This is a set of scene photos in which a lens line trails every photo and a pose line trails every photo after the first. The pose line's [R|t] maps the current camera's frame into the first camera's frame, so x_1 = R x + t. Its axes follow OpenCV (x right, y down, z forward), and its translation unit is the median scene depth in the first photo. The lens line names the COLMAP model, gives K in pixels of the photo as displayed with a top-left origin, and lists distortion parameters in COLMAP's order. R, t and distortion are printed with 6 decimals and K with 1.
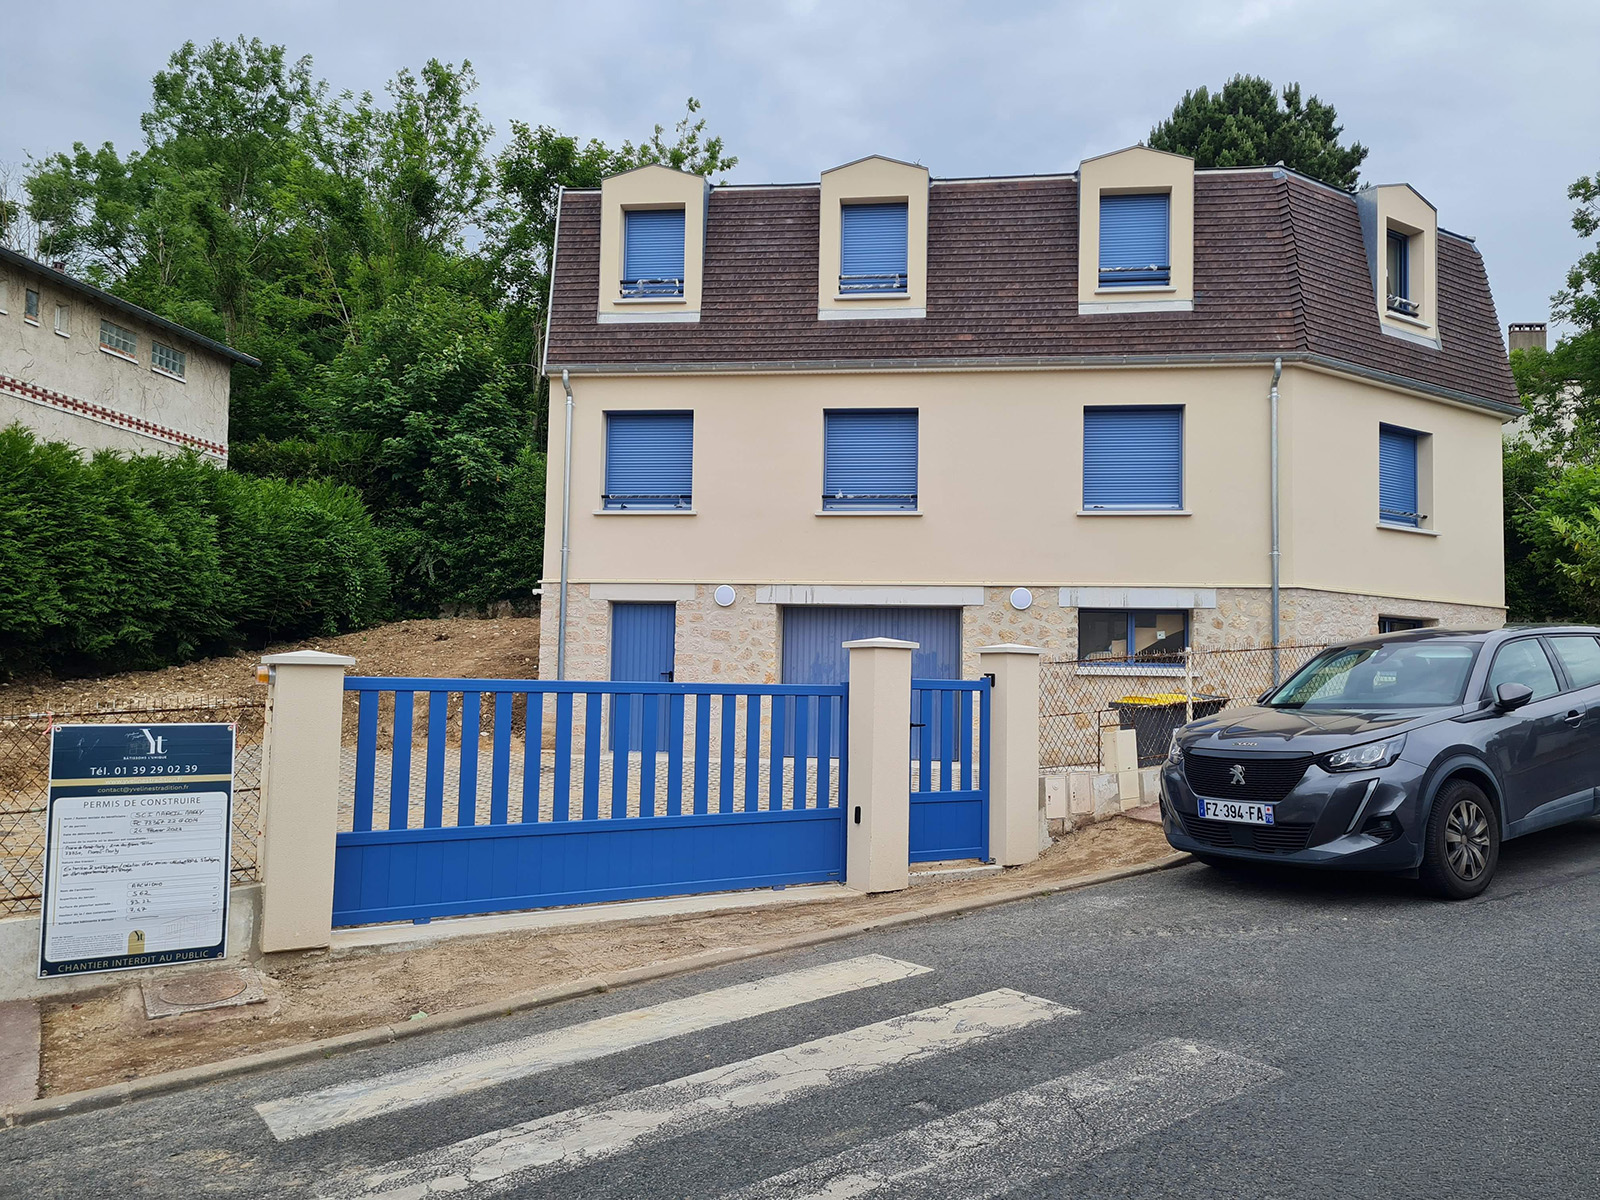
lens RADIAL K [[1162.6, 0, 800.0], [0, 1162.6, 600.0], [0, 0, 1]] dist [0.043337, -0.004430]
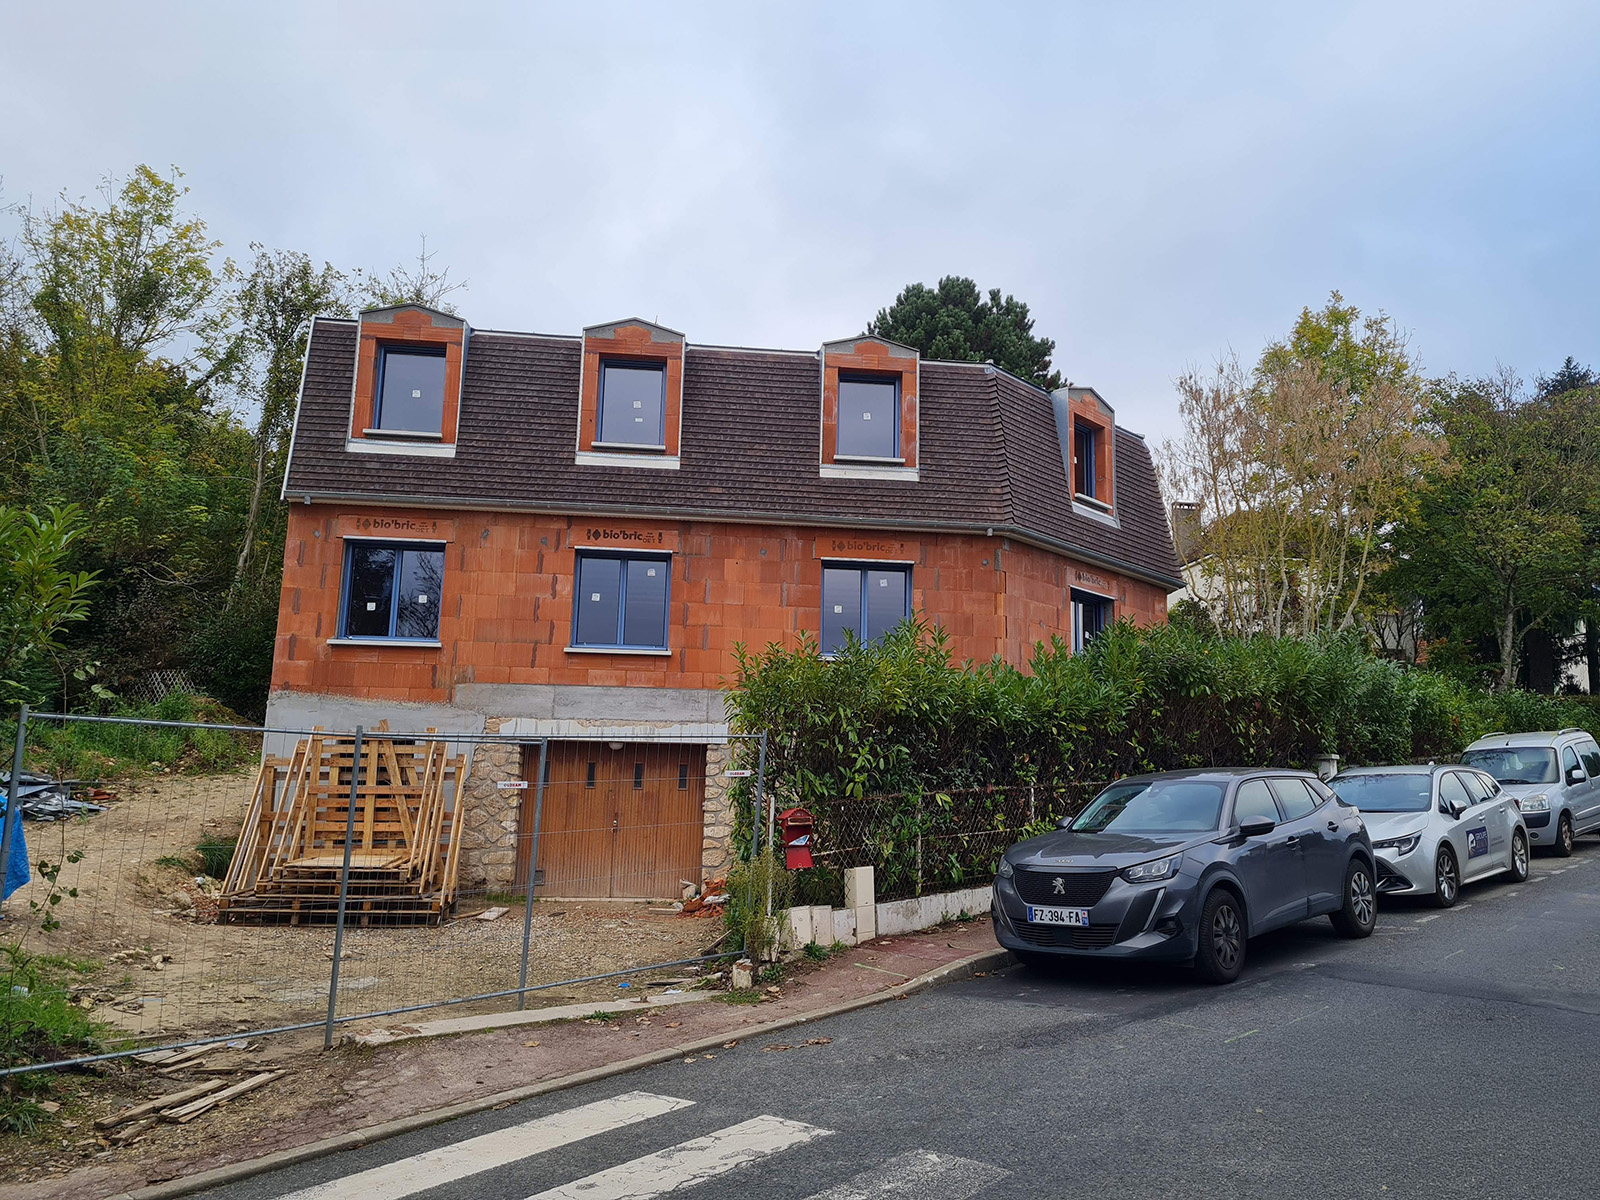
lens RADIAL K [[1162.6, 0, 800.0], [0, 1162.6, 600.0], [0, 0, 1]] dist [0.043337, -0.004430]
pose [[0.973055, 0.042492, 0.226623, -0.019053], [-0.015742, 0.992822, -0.118564, -0.001613], [-0.230034, 0.111802, 0.966739, -0.029220]]
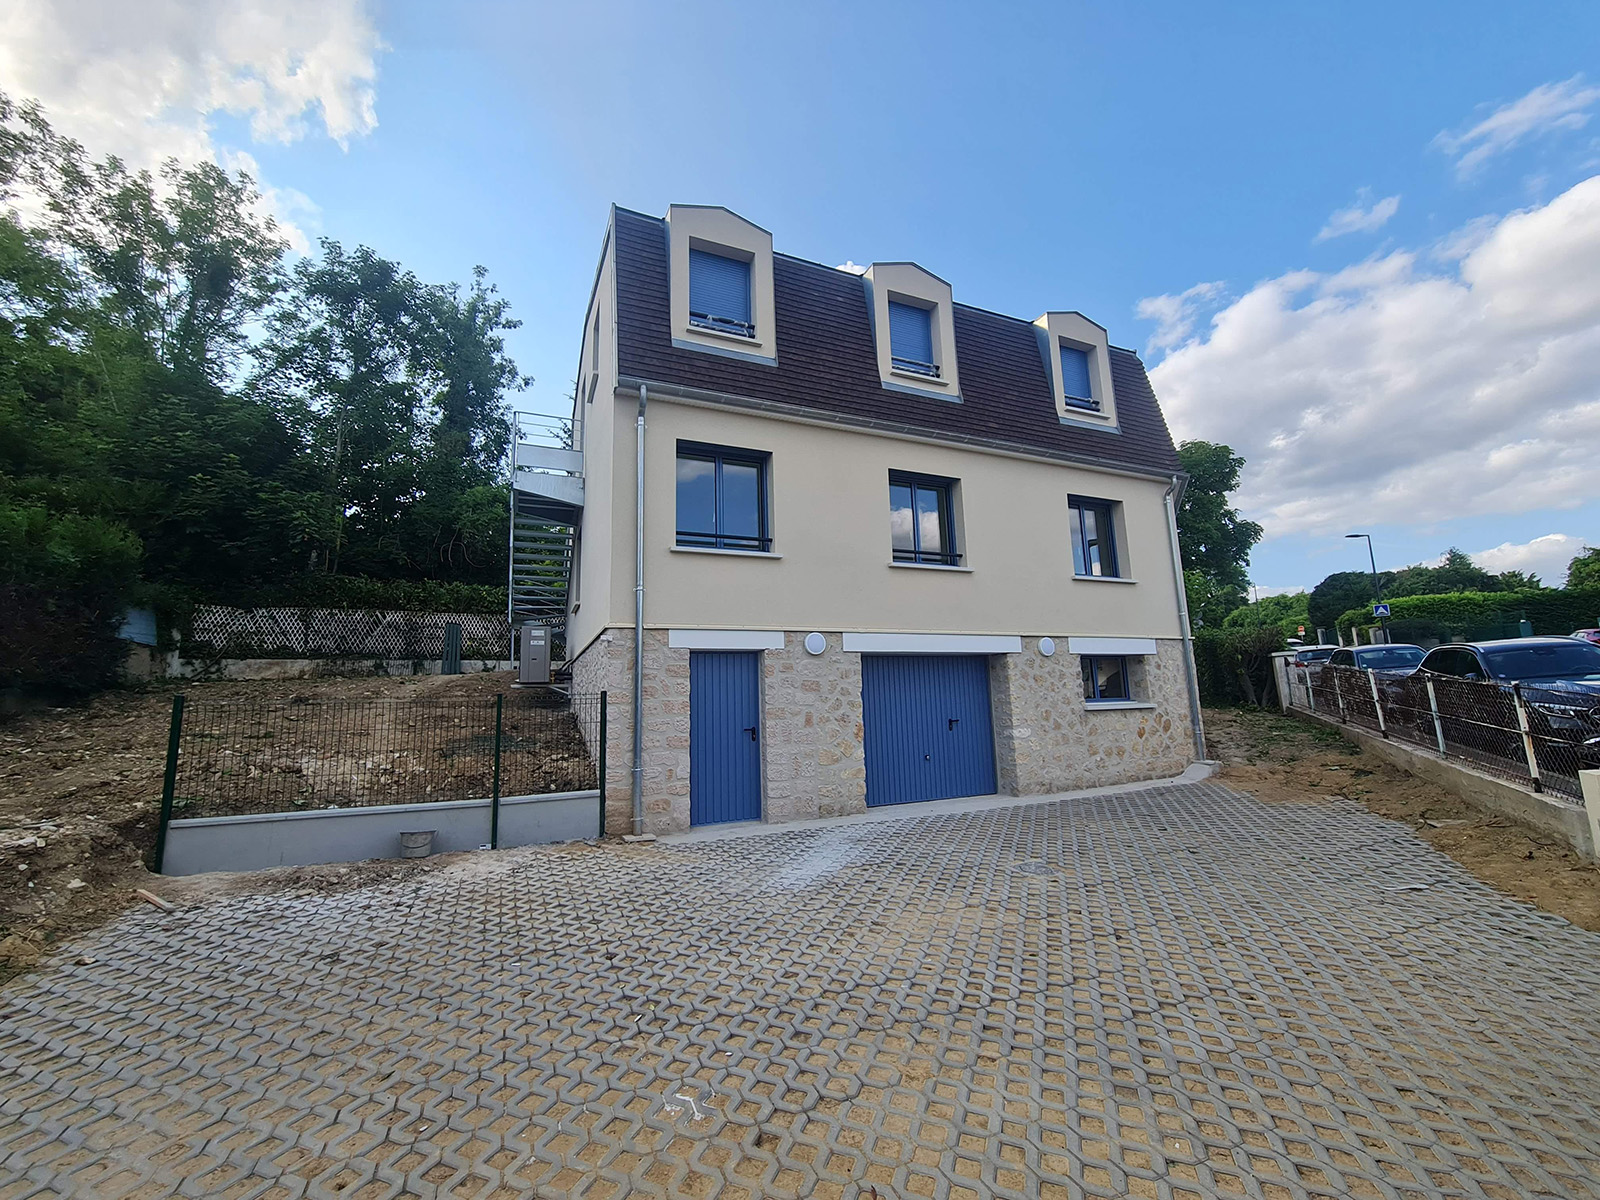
lens RADIAL K [[655.3, 0, 800.0], [0, 655.3, 600.0], [0, 0, 1]] dist [-0.004803, -0.000388]
pose [[0.857637, 0.038270, 0.512829, -0.398958], [0.007132, 0.996246, -0.086273, 0.007581], [-0.514206, 0.077649, 0.854145, 0.611327]]
